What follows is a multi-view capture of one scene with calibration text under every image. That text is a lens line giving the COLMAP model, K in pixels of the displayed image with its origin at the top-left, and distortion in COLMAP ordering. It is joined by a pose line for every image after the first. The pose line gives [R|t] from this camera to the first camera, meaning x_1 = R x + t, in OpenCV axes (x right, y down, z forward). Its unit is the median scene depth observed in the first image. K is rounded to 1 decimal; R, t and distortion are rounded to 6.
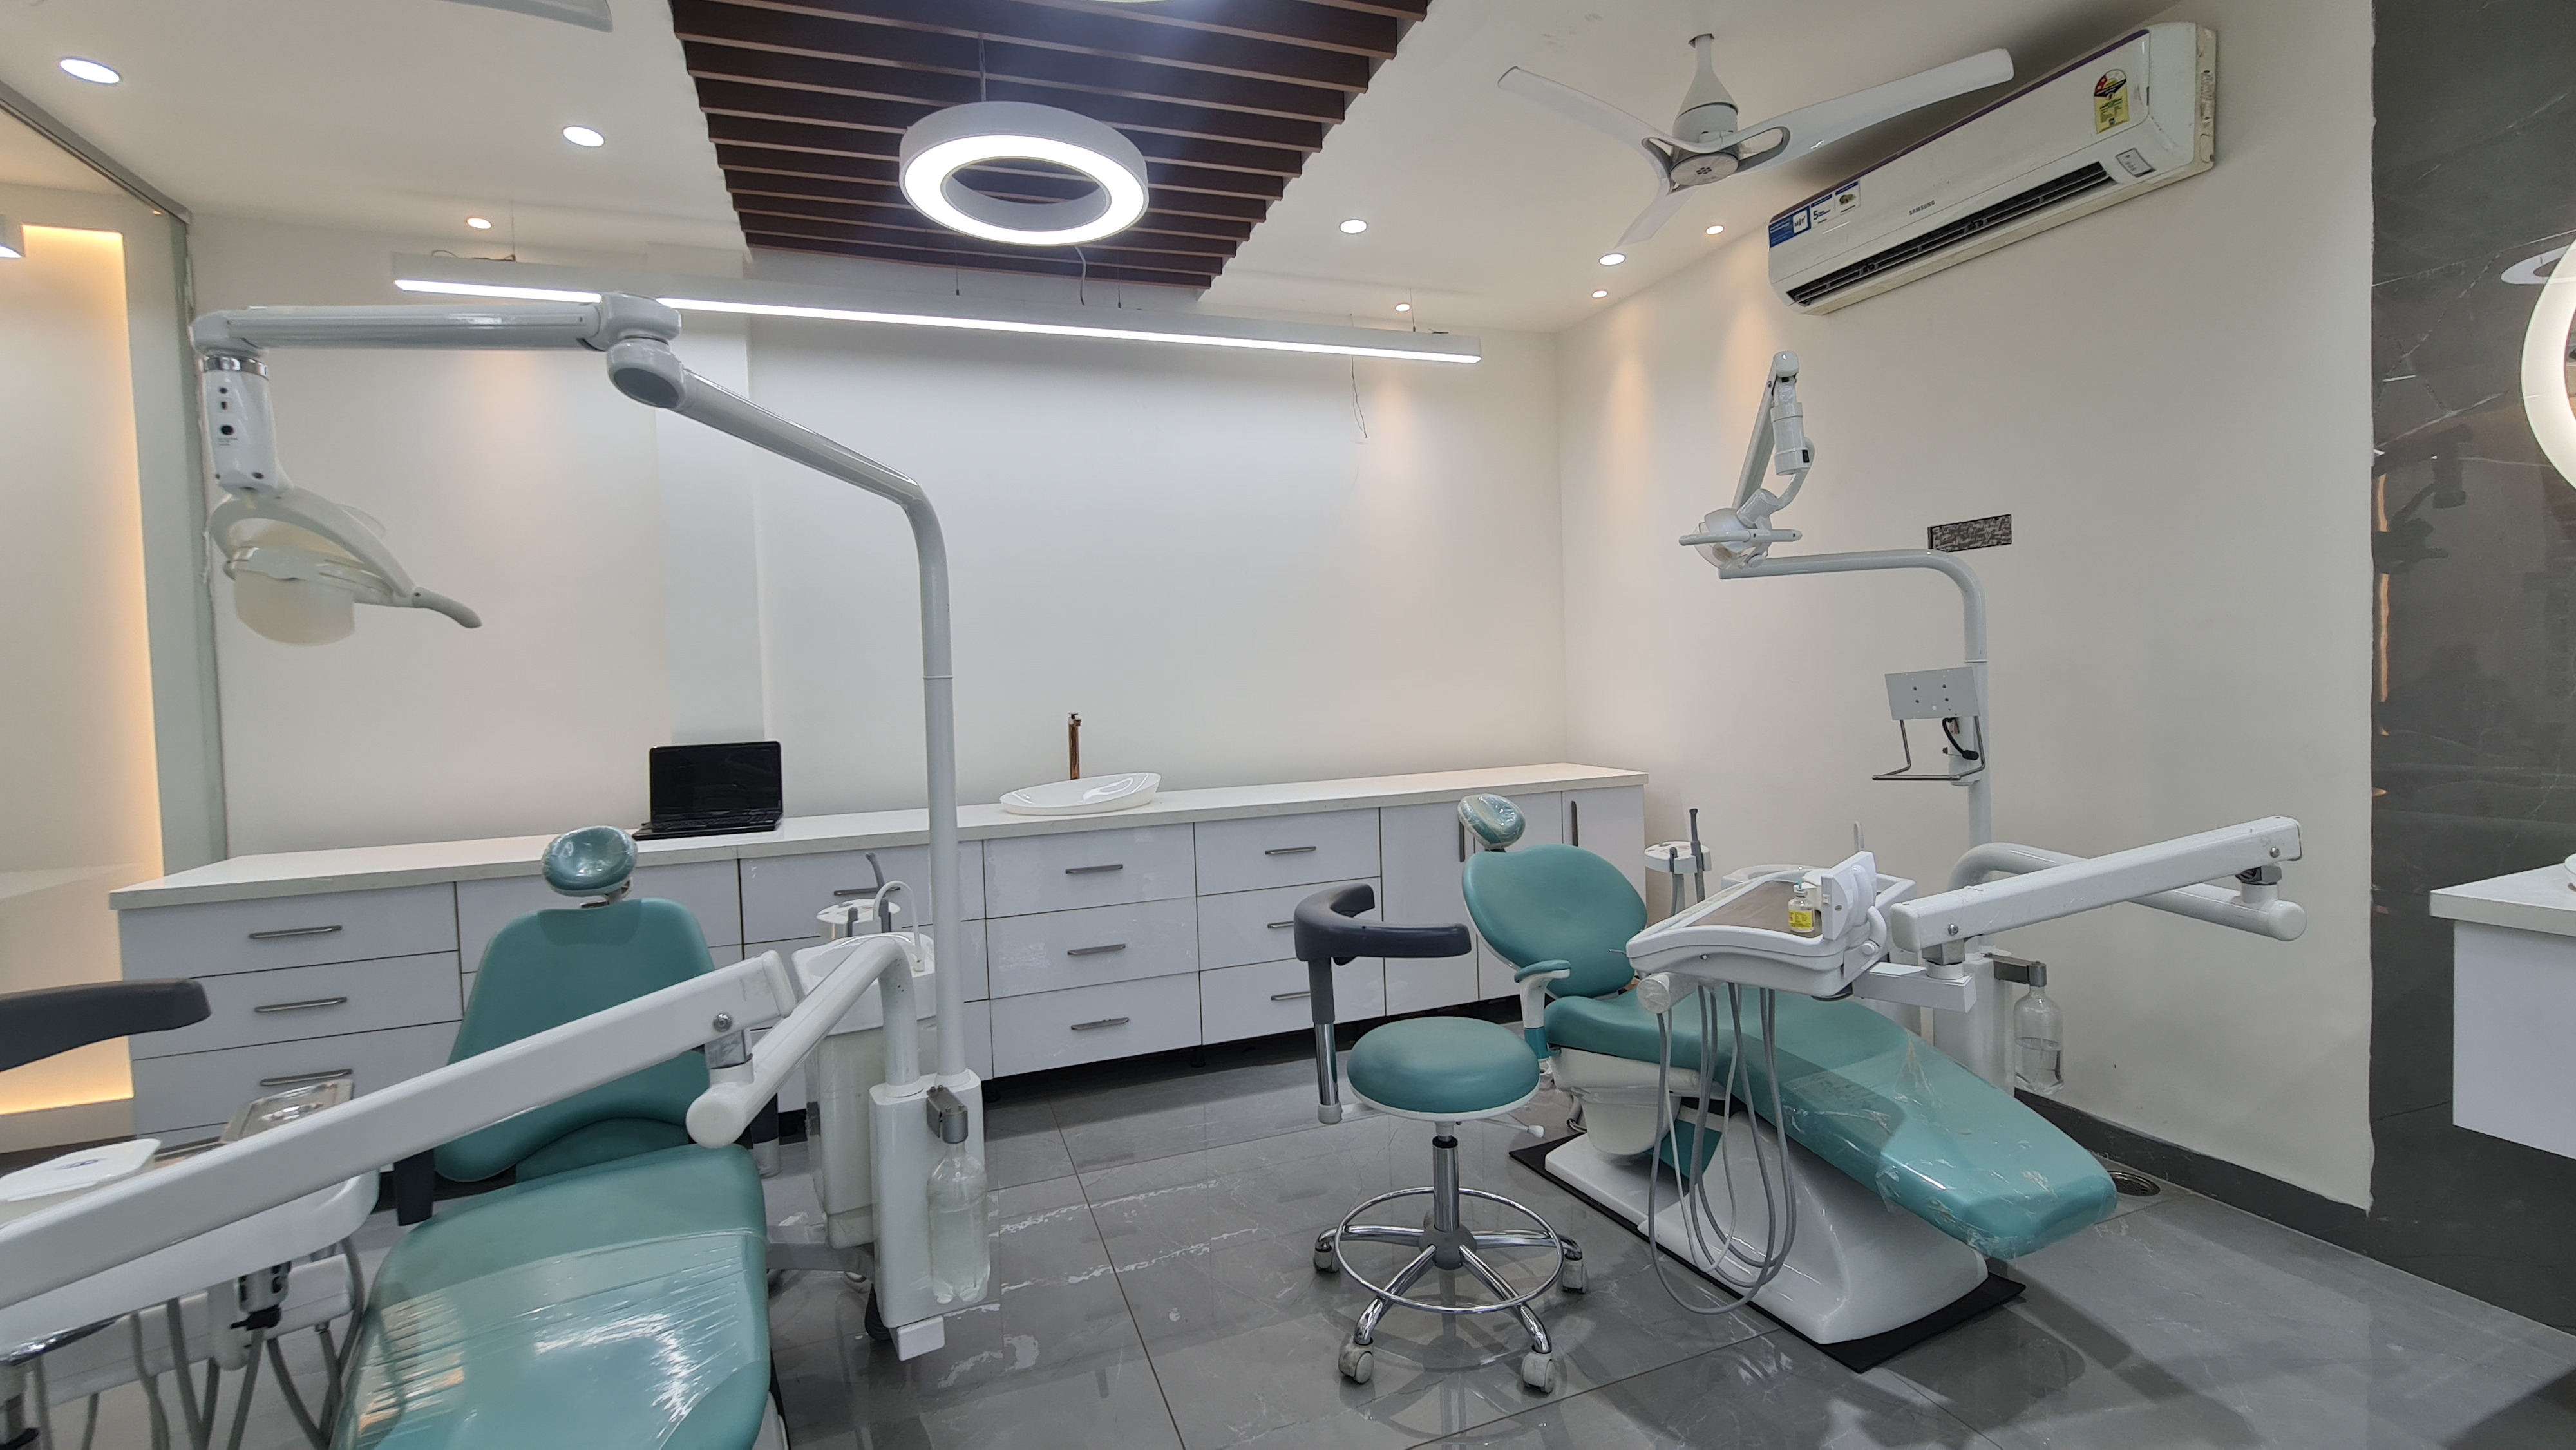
lens RADIAL K [[1052.5, 0, 1284.6], [0, 1052.5, 712.4], [0, 0, 1]] dist [-0.004960, -0.000077]
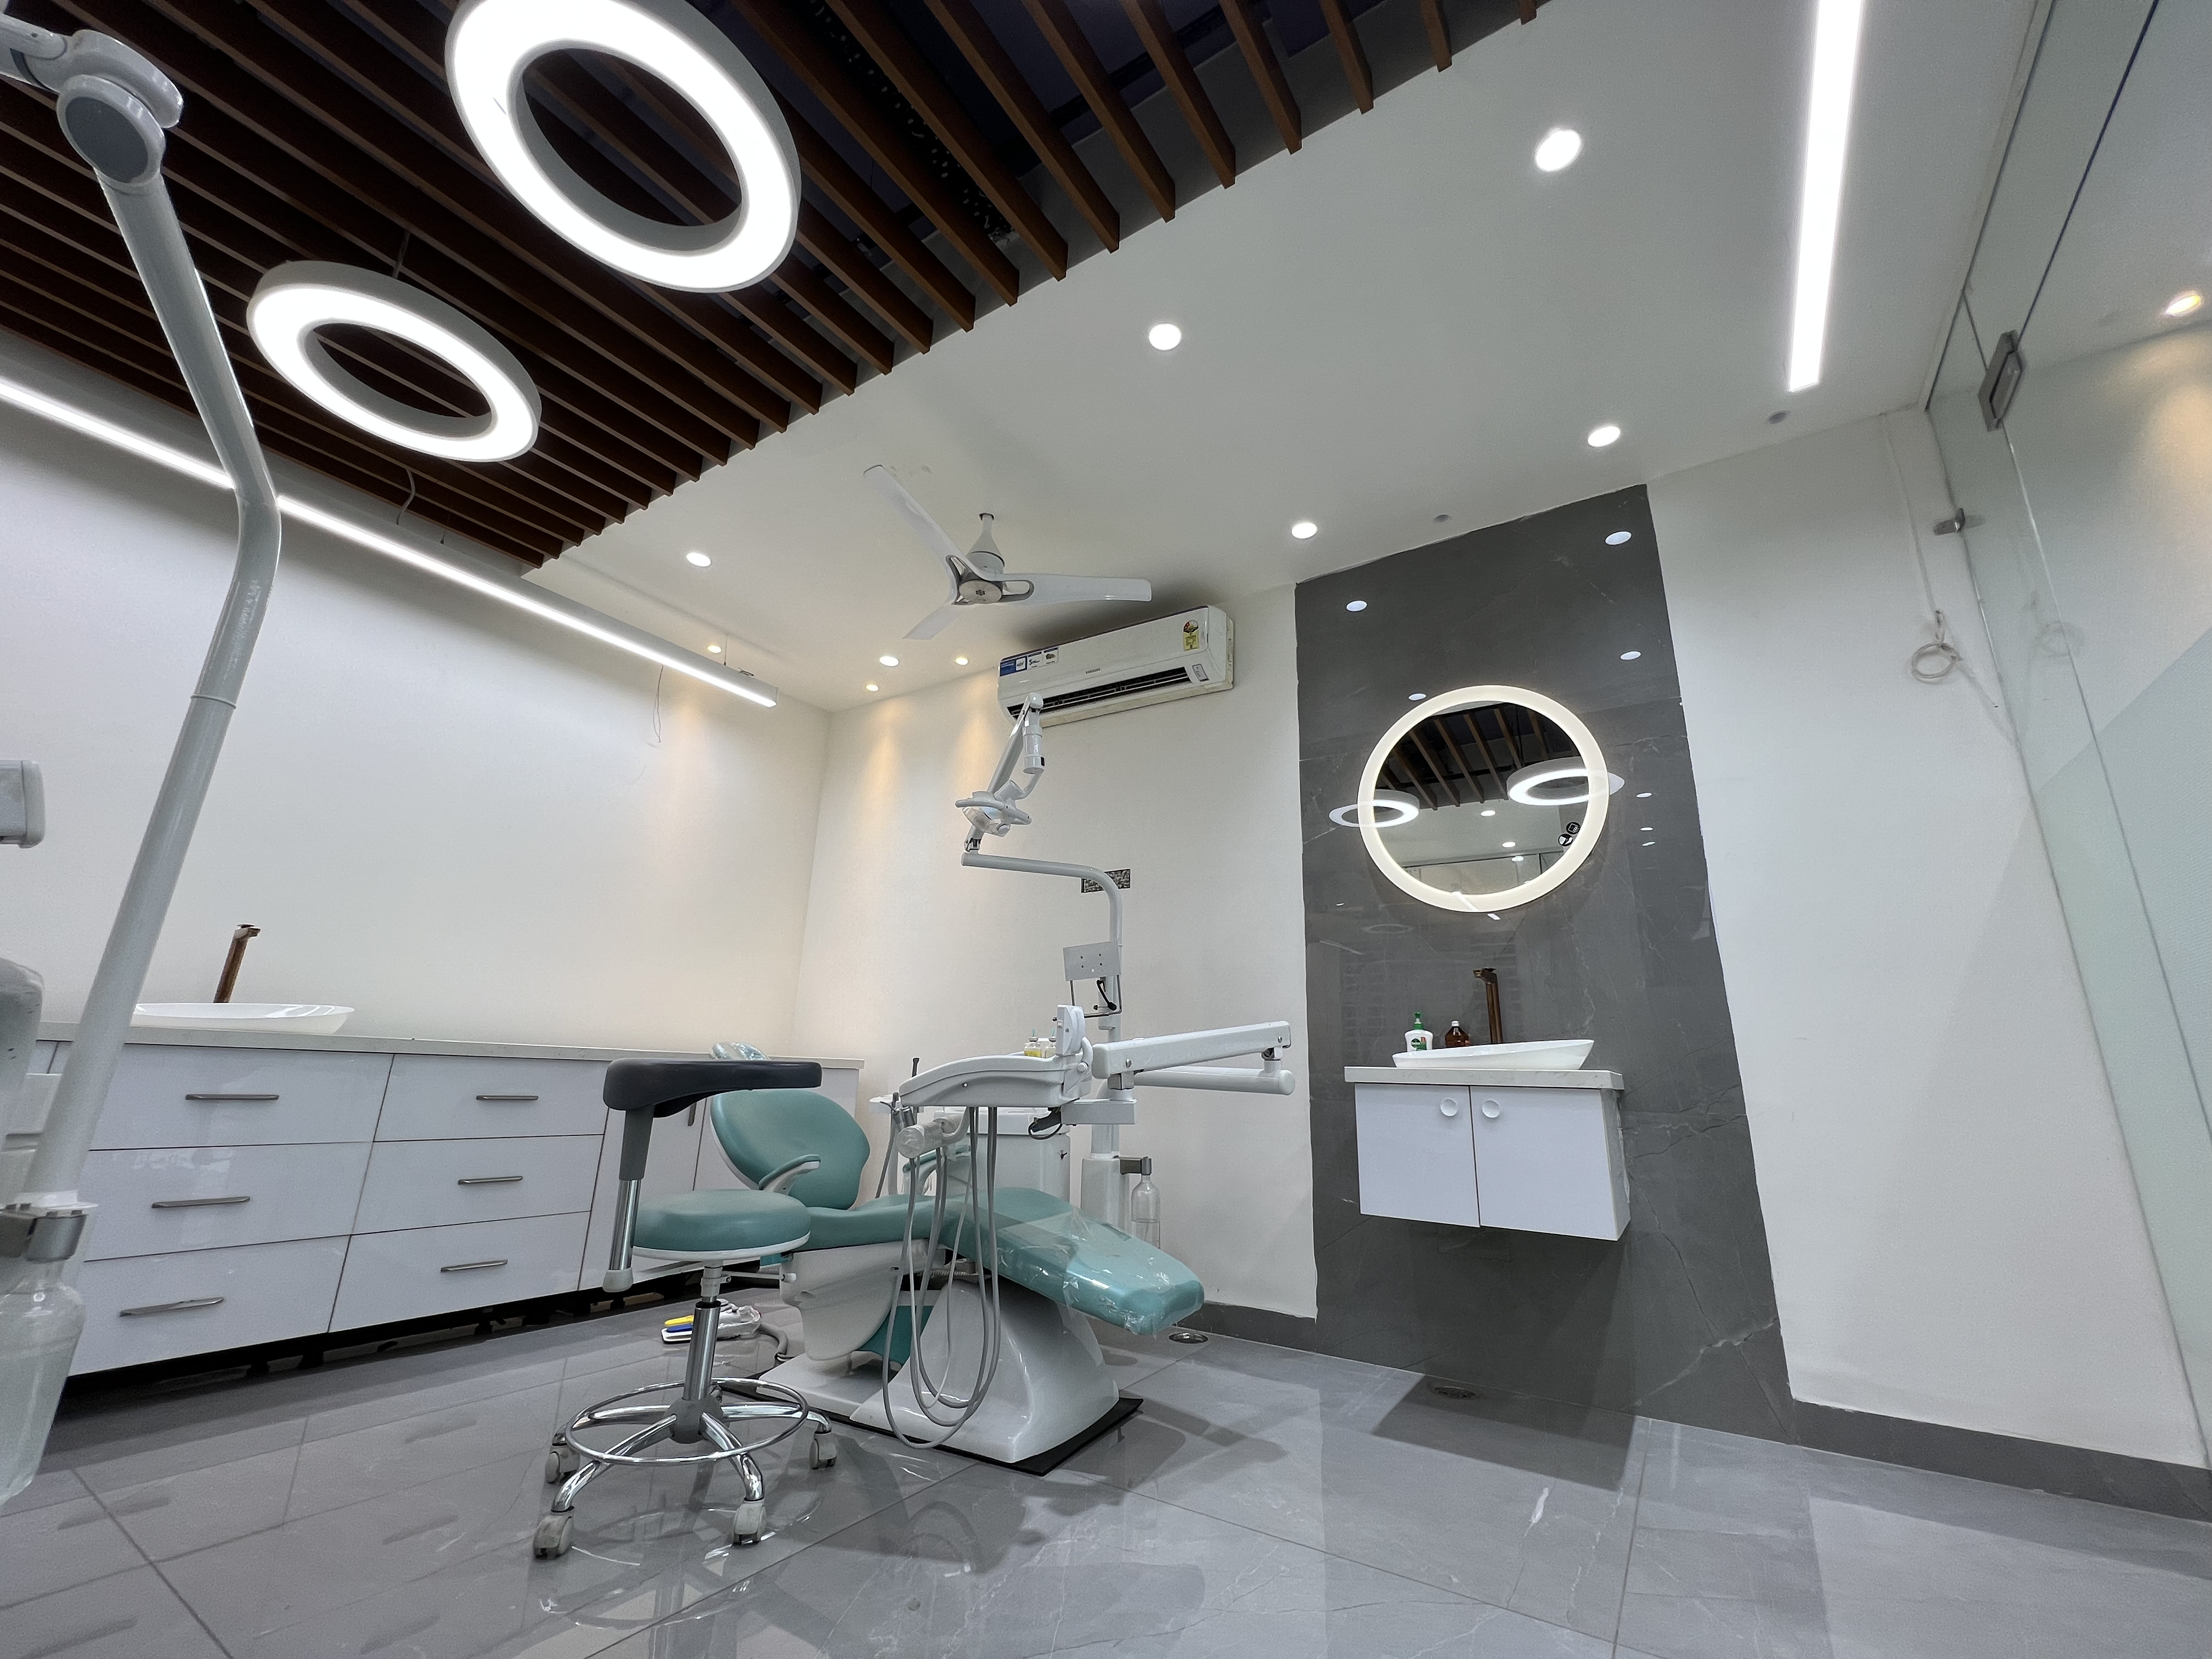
lens RADIAL K [[890.0, 0, 1102.8], [0, 890.0, 830.1], [0, 0, 1]] dist [-0.002144, -0.000069]
pose [[0.801248, 0.217246, 0.557499, -0.089766], [-0.037556, 0.948179, -0.315509, 0.193898], [-0.597152, 0.231864, 0.767886, 0.013172]]
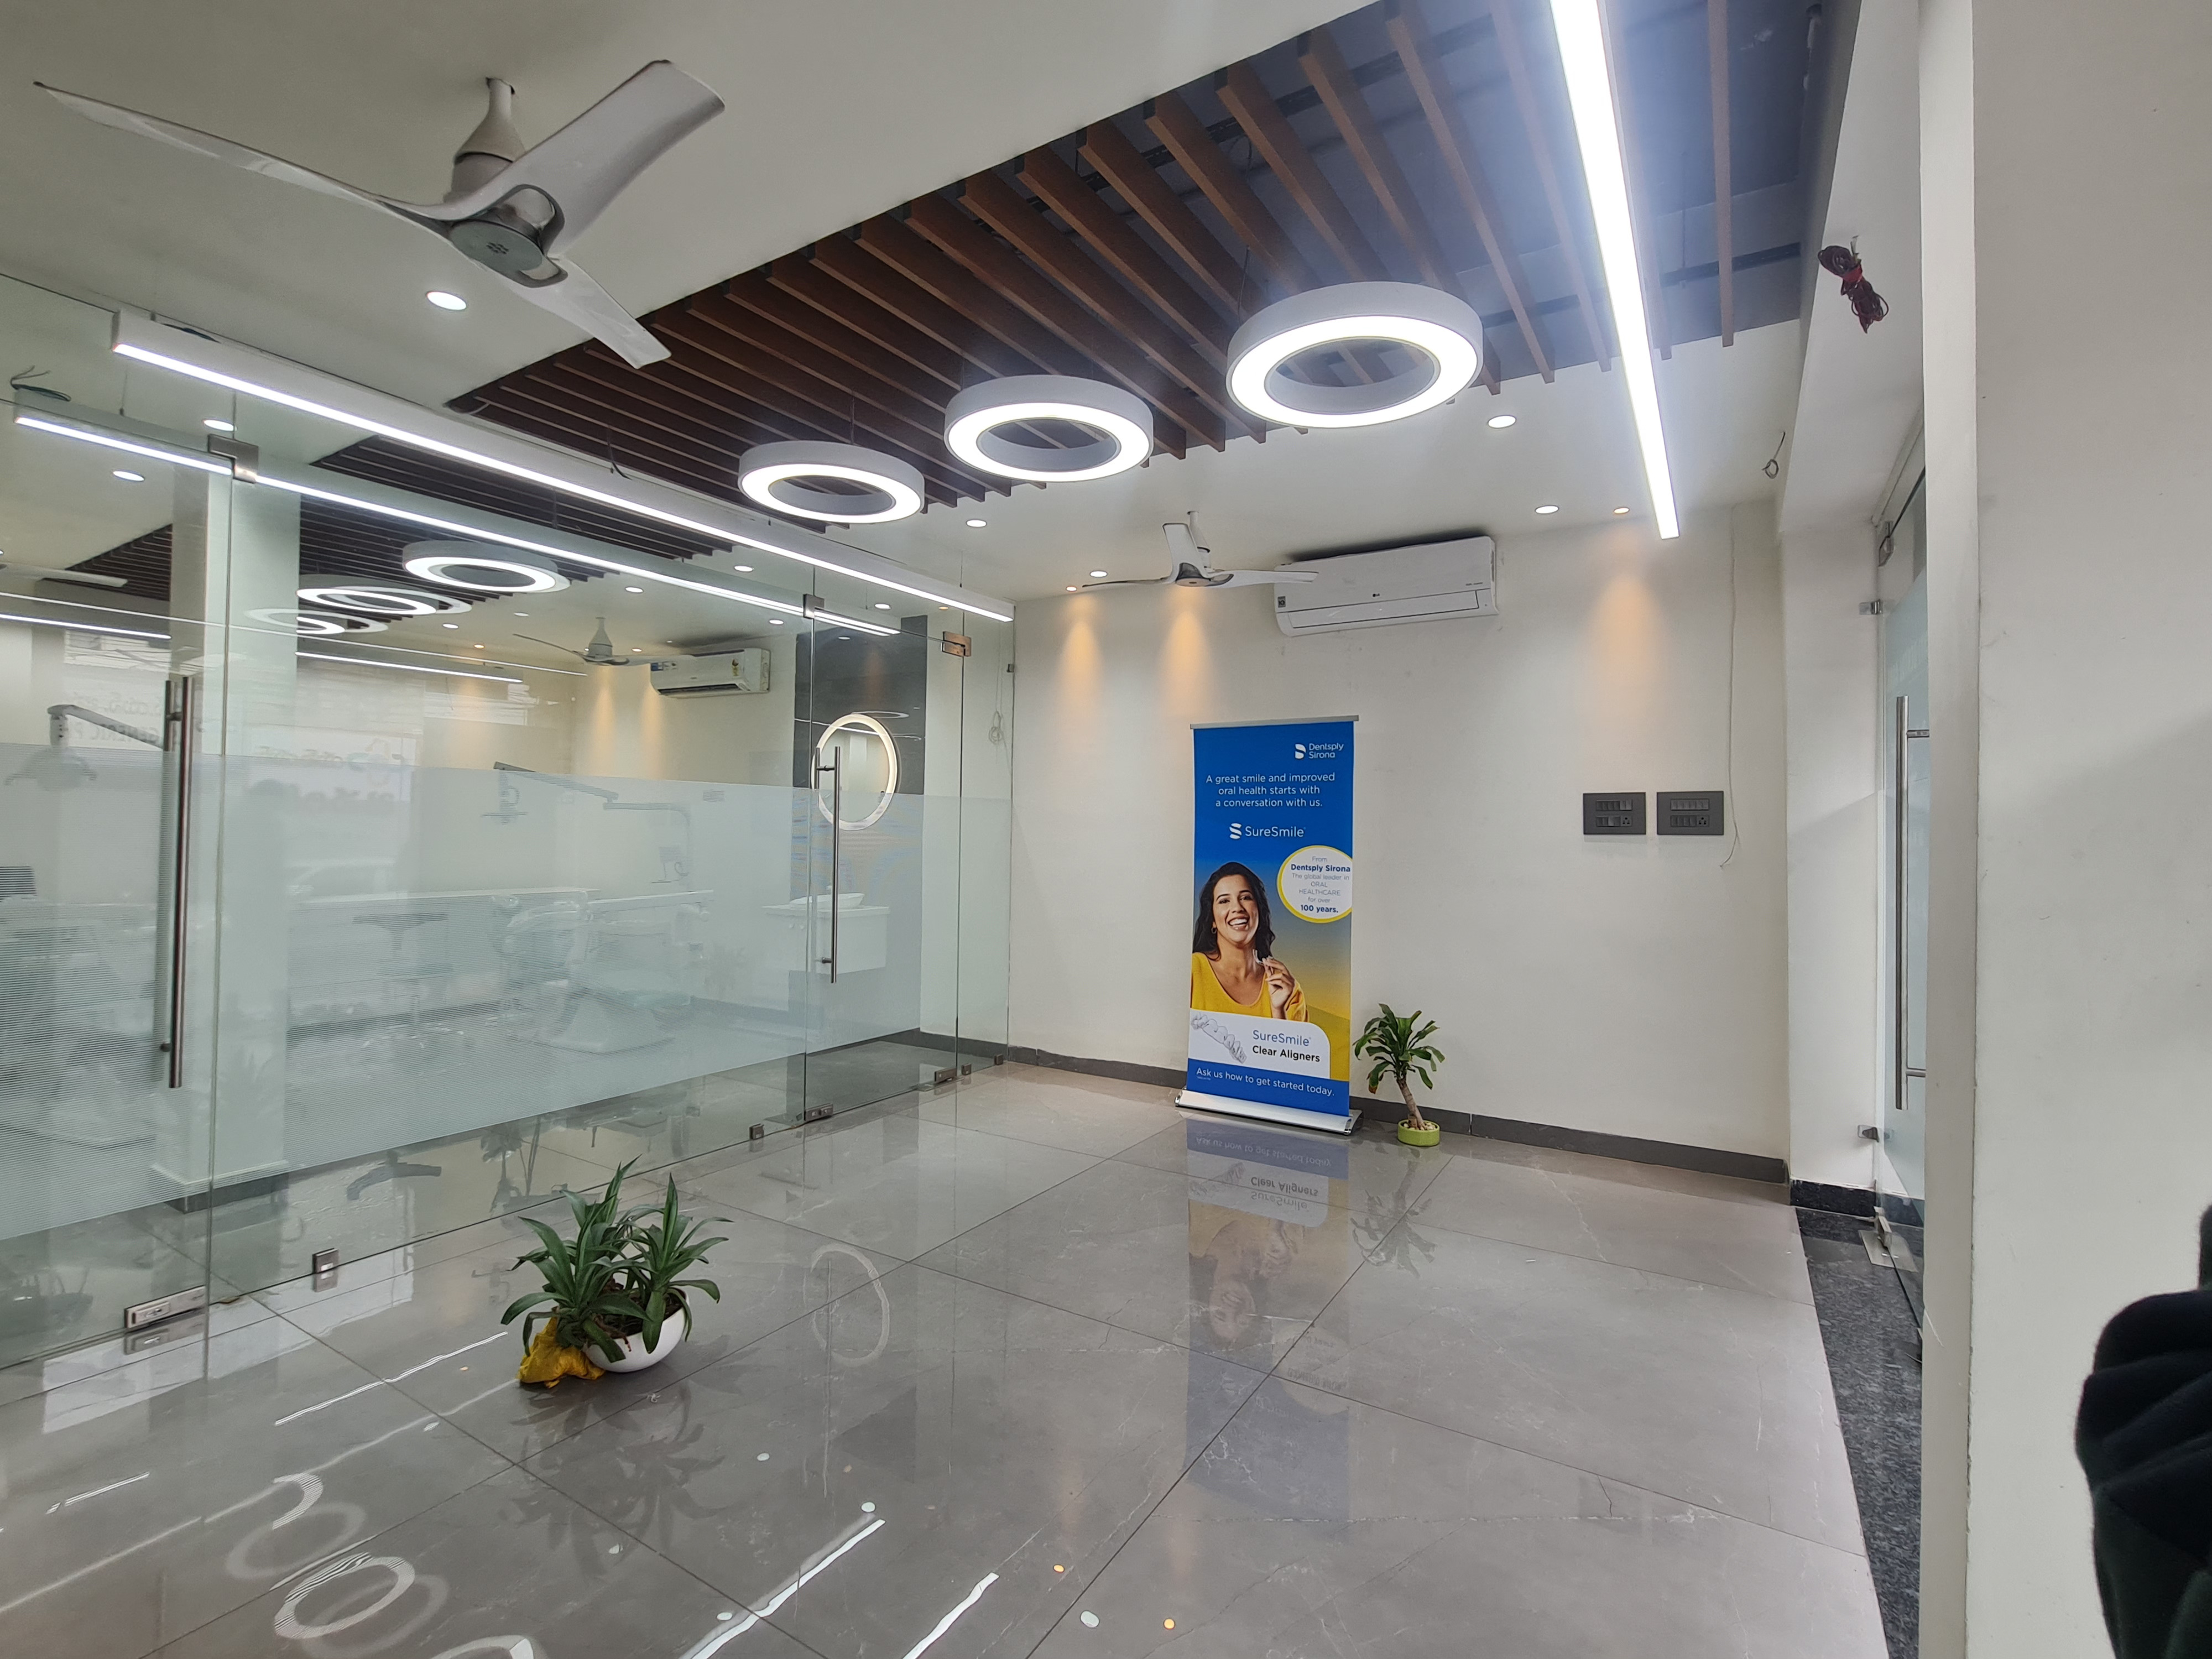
lens RADIAL K [[997.7, 0, 1094.9], [0, 997.7, 811.4], [0, 0, 1]] dist [-0.002893, -0.000104]
pose [[0.791705, 0.057180, 0.608221, -0.149541], [-0.021070, 0.997573, -0.066358, 0.023507], [-0.610540, 0.039721, 0.790989, -1.917322]]
